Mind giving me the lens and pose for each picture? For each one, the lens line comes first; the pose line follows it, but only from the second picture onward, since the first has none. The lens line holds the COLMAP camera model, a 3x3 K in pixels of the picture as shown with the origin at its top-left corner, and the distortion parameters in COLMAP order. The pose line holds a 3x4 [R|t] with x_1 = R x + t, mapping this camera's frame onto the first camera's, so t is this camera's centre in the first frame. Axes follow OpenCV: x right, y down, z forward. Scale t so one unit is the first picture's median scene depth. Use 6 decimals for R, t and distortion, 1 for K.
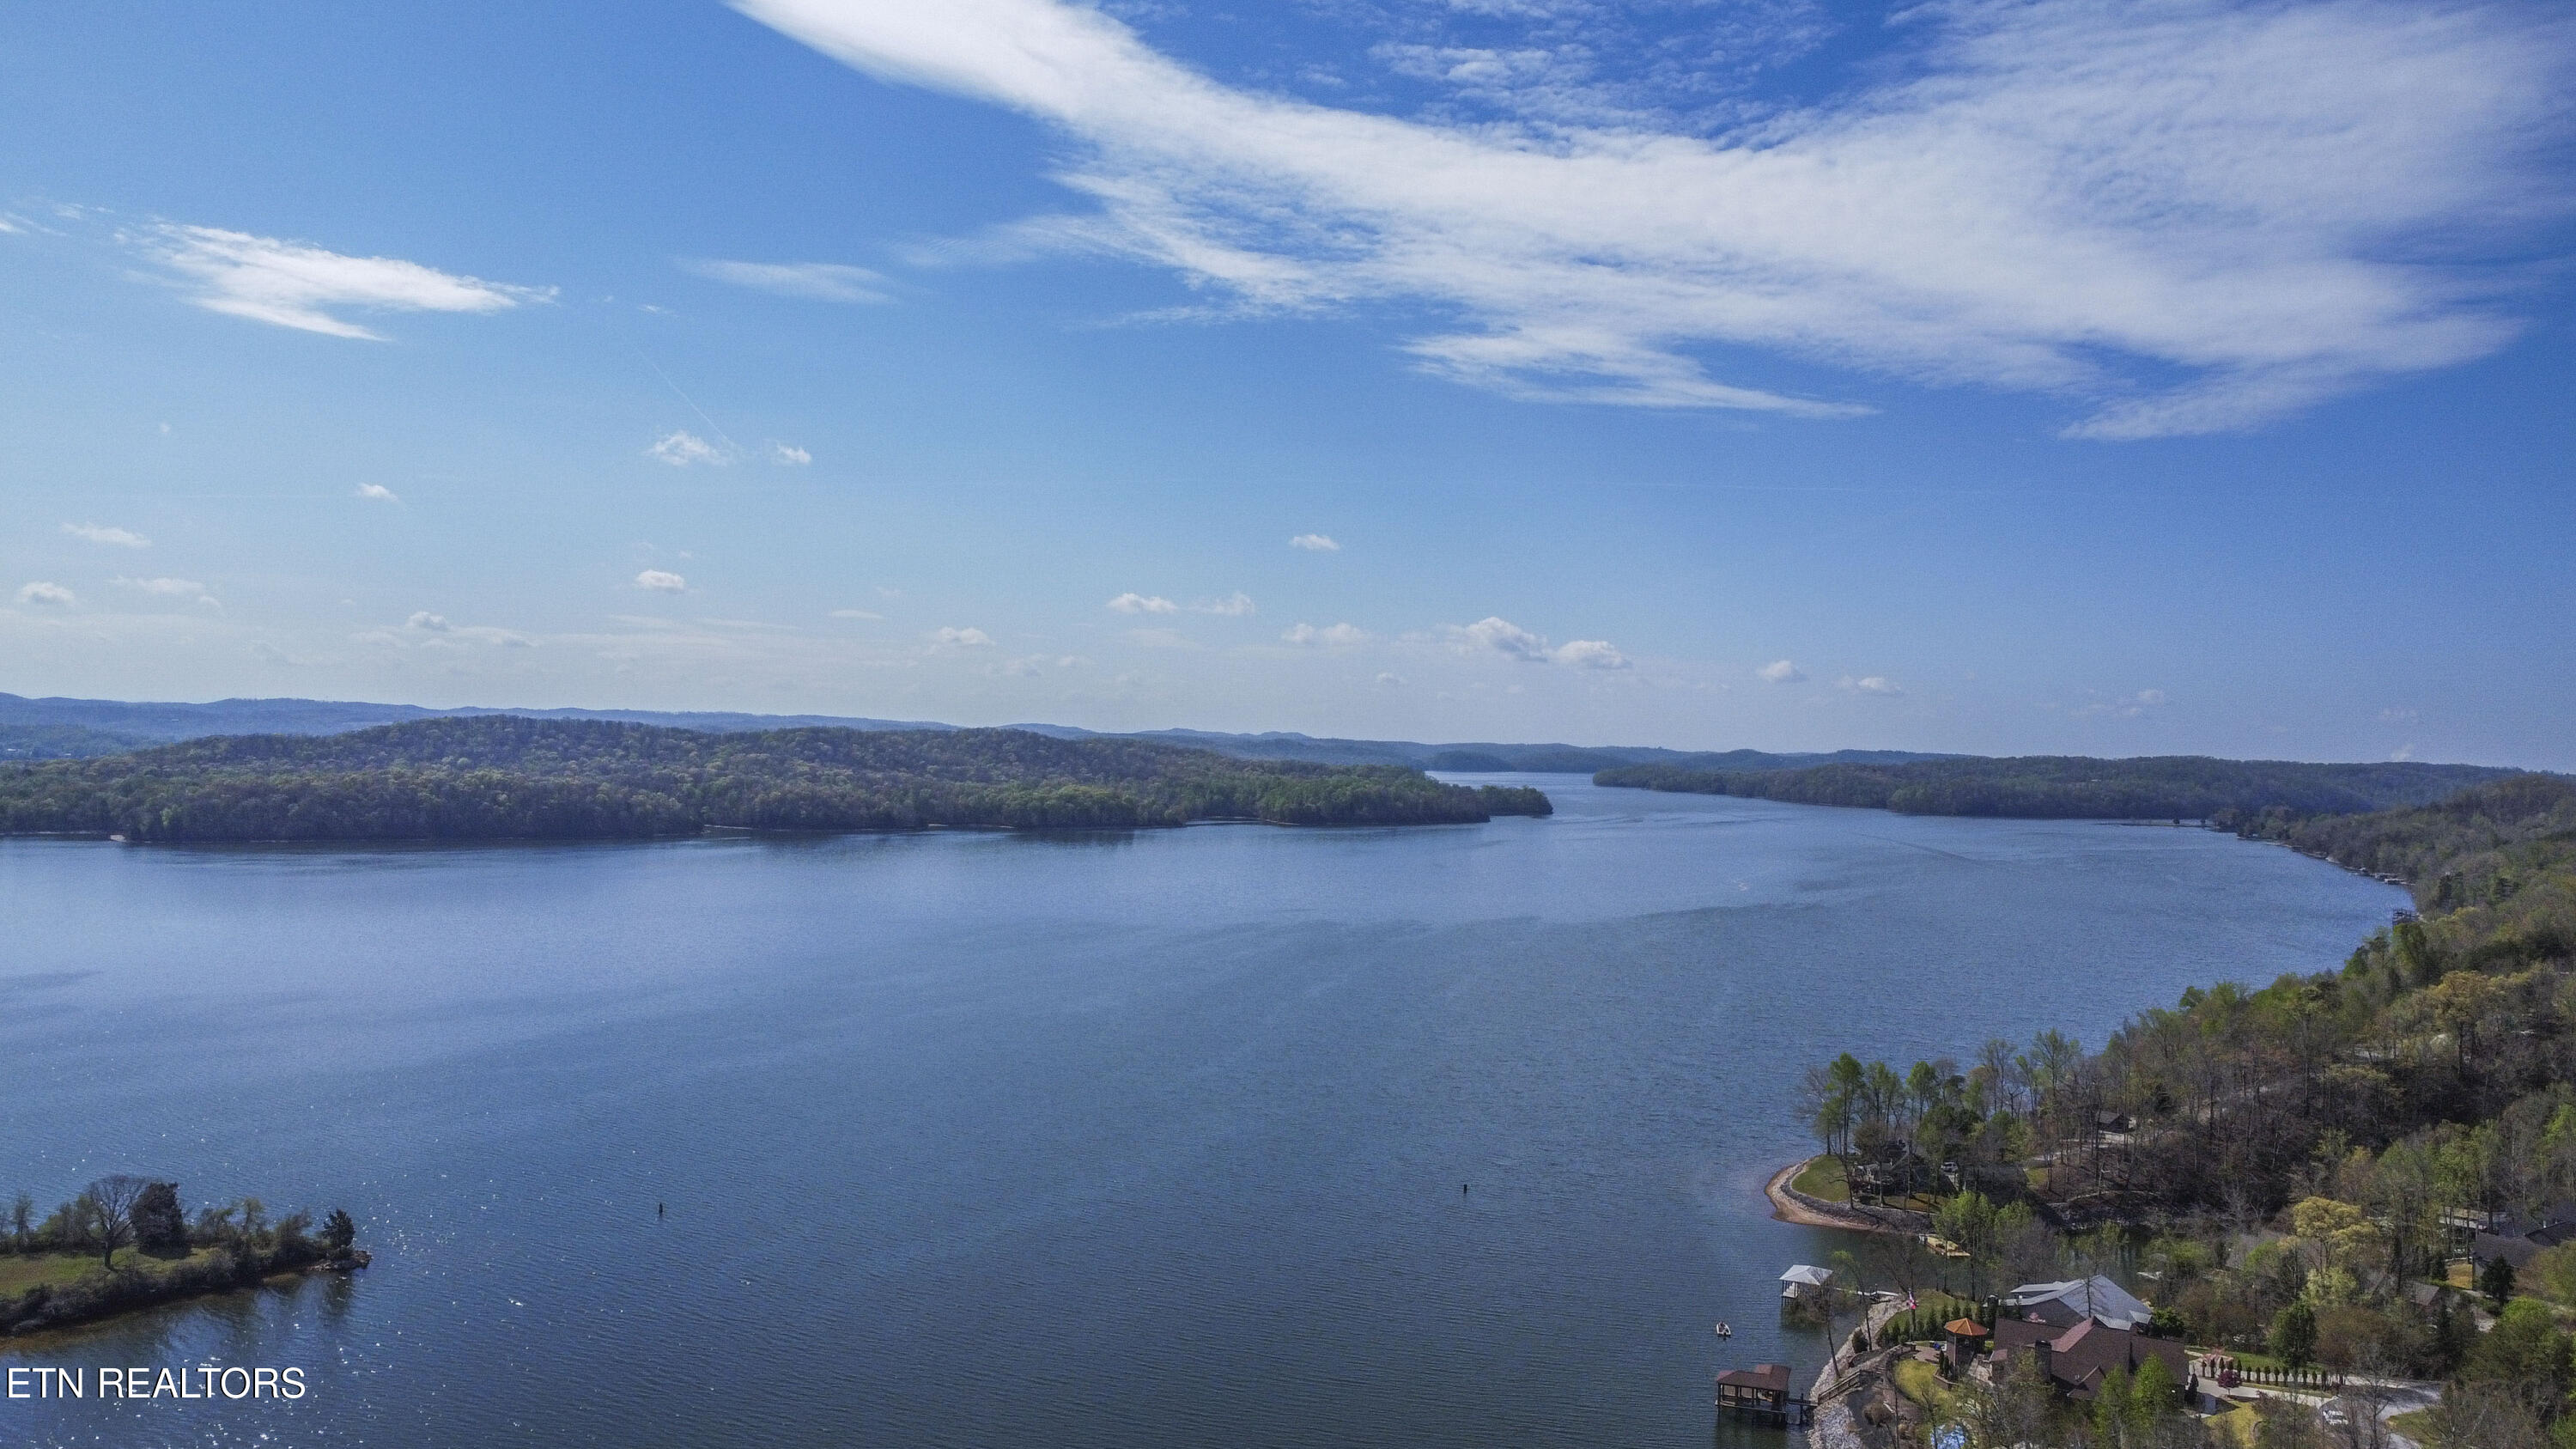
lens RADIAL K [[1875.3, 0, 1269.2], [0, 1875.3, 737.9], [0, 0, 1]] dist [-0.112079, 0.146236]
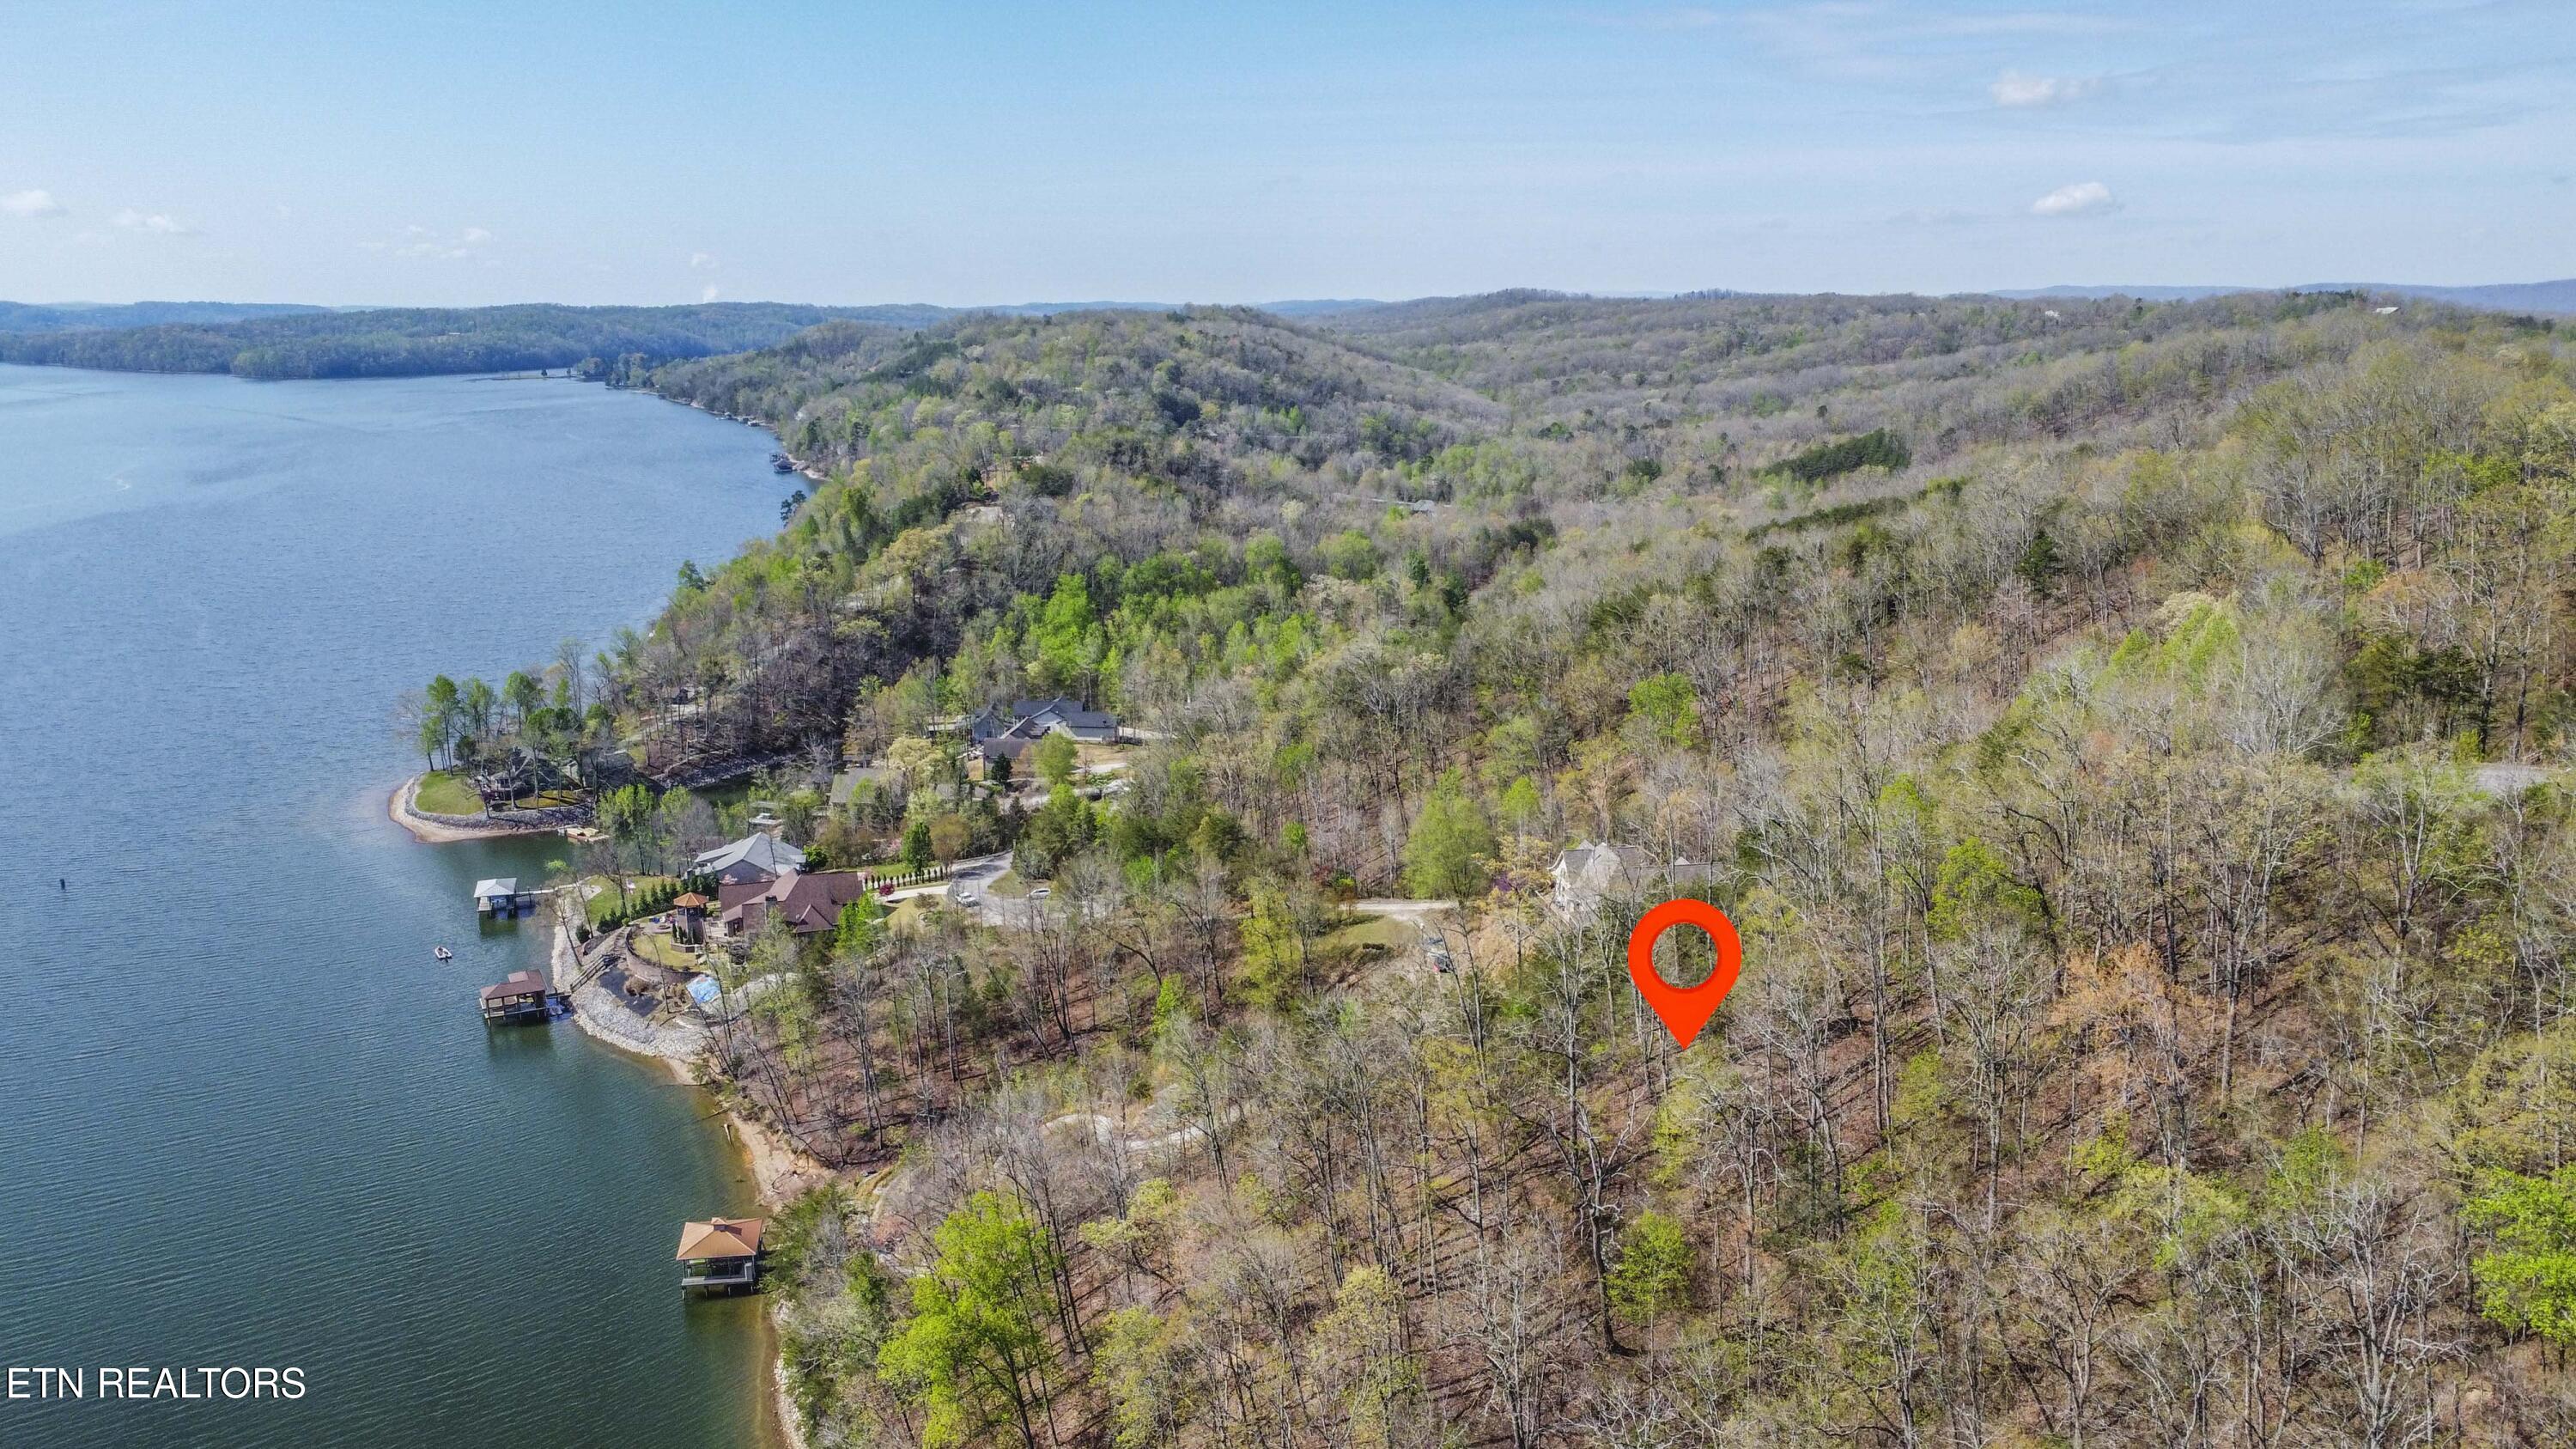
lens RADIAL K [[1900.6, 0, 1301.4], [0, 1900.6, 714.3], [0, 0, 1]] dist [-0.183257, 0.278696]
pose [[0.660418, -0.180394, 0.728908, -0.148459], [0.010401, 0.972818, 0.231335, -0.049717], [-0.750826, -0.145197, 0.644343, -0.046452]]
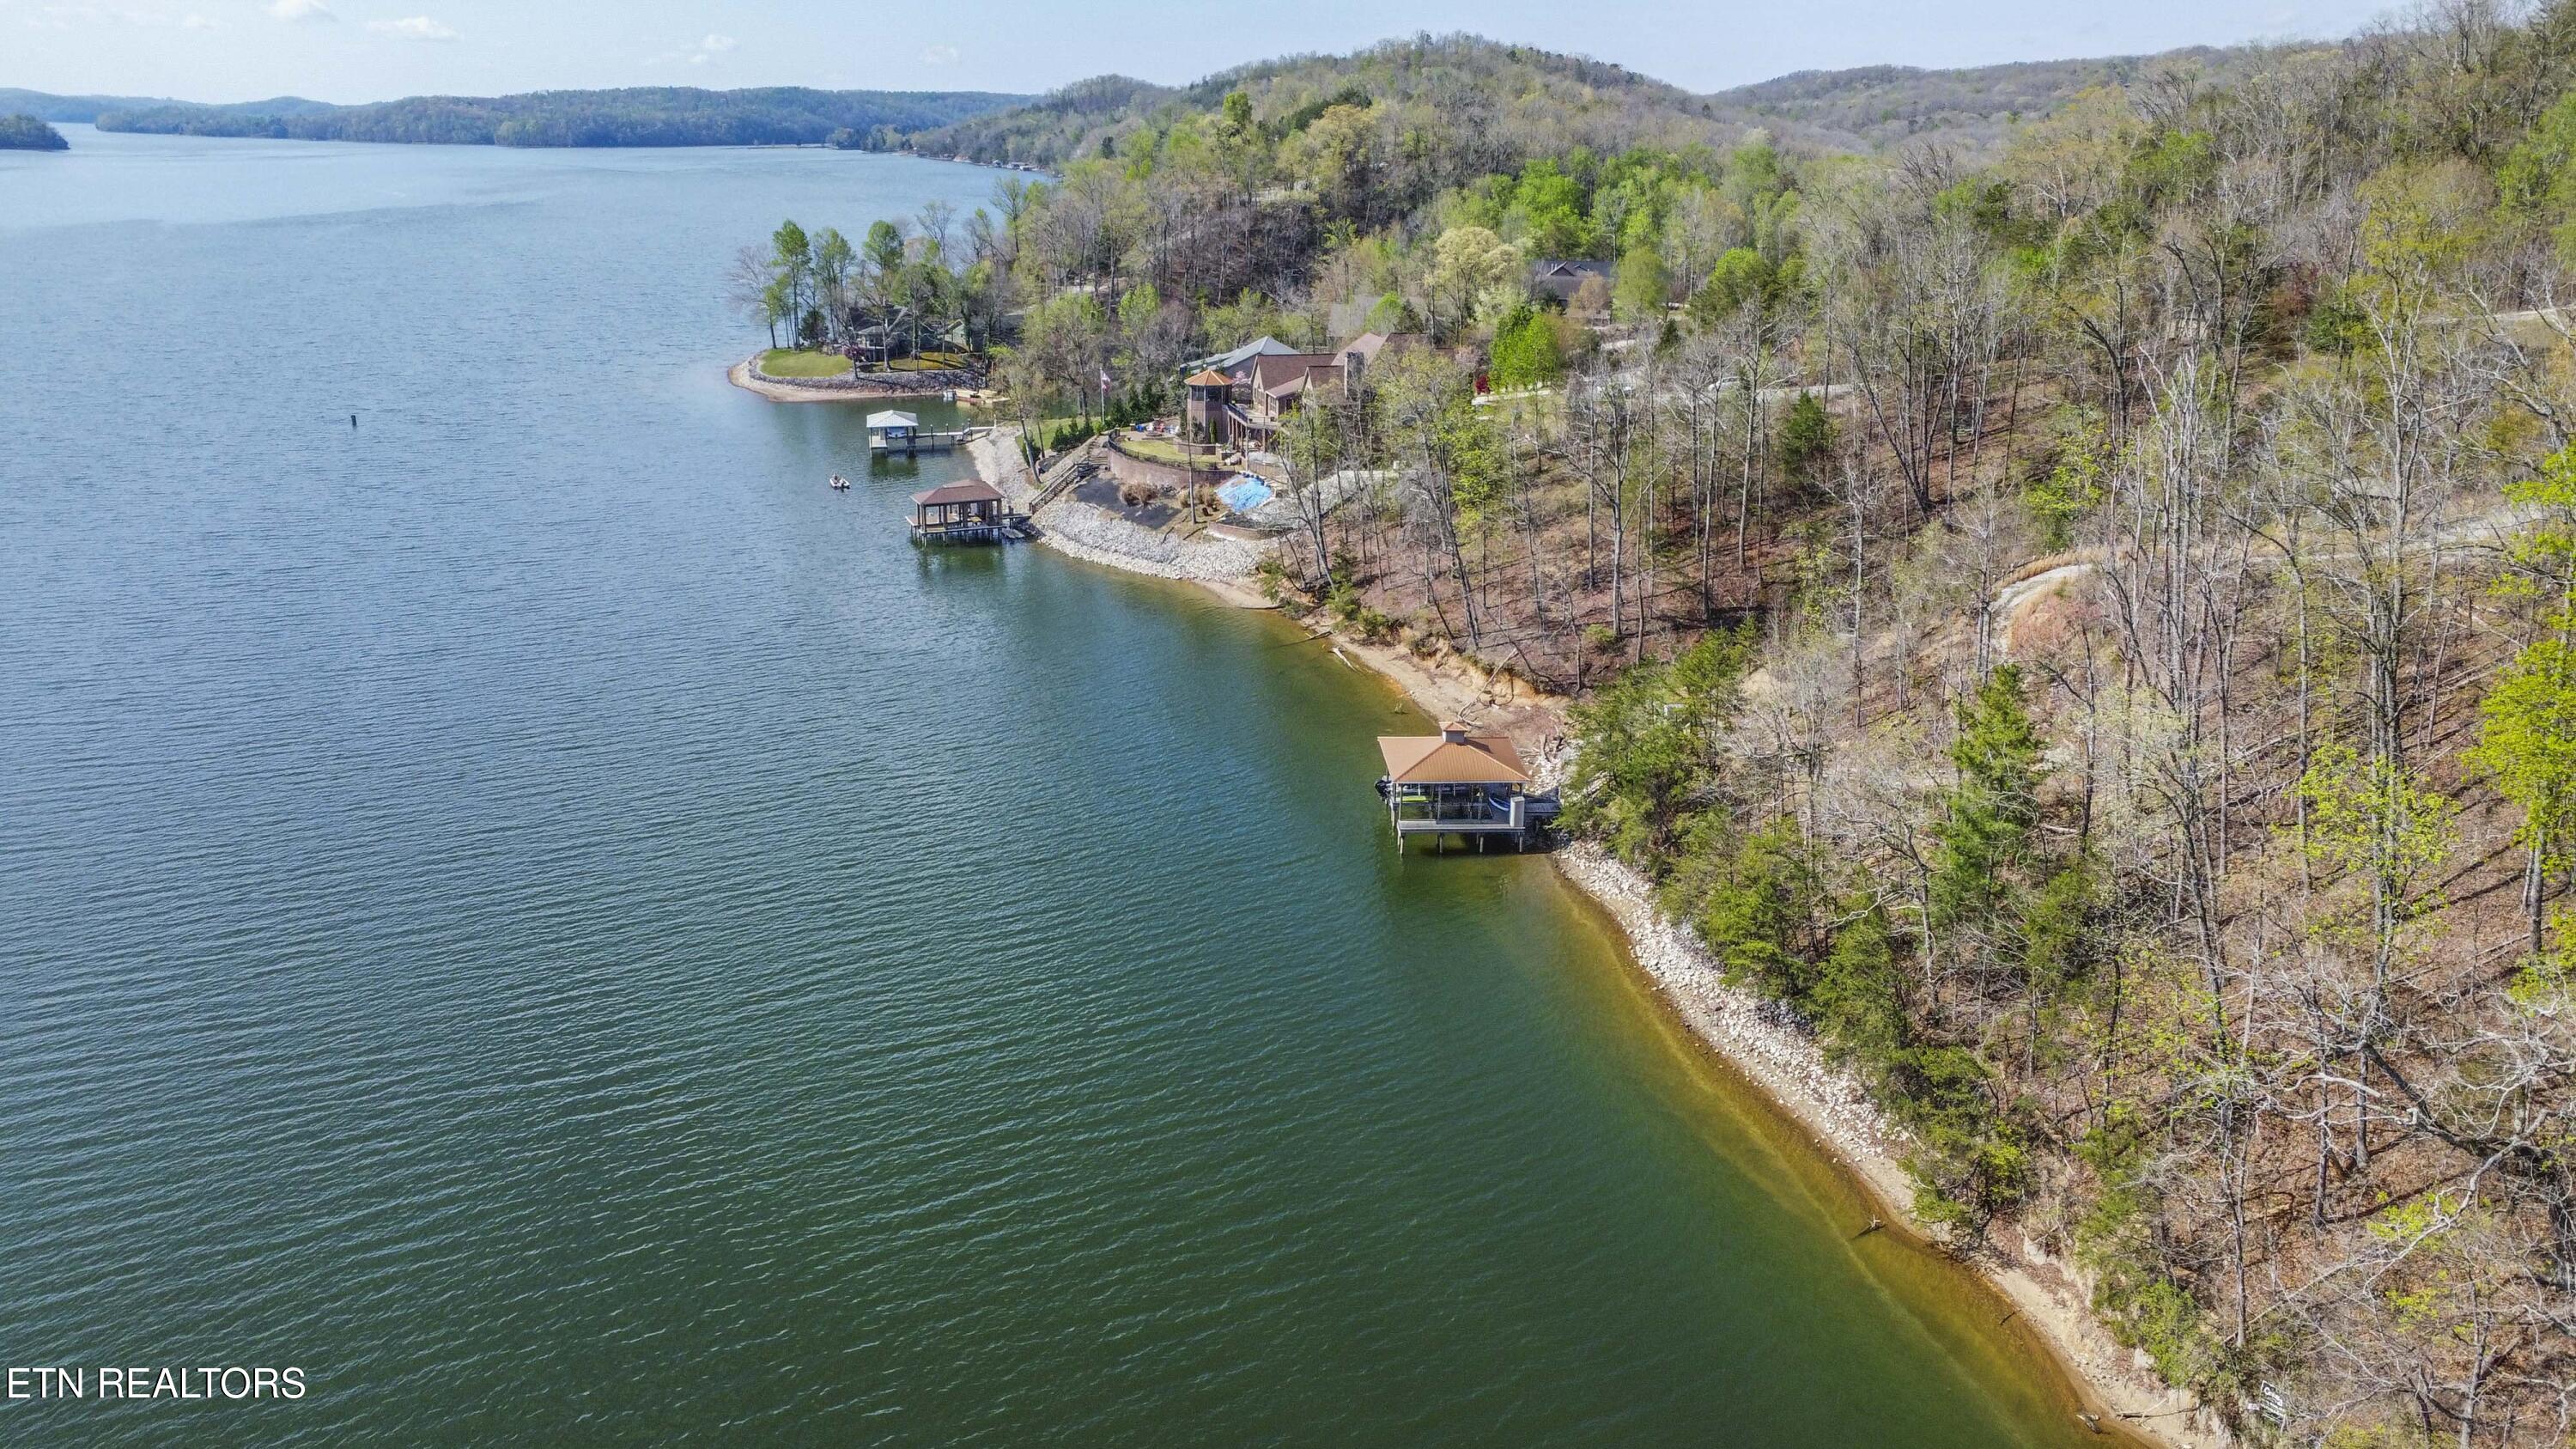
lens RADIAL K [[1954.0, 0, 1313.8], [0, 1954.0, 733.0], [0, 0, 1]] dist [-0.271097, 0.486255]
pose [[0.747337, -0.224143, 0.625498, -0.107058], [0.005807, 0.943551, 0.331177, 0.119873], [-0.664420, -0.243868, 0.706452, 0.208820]]
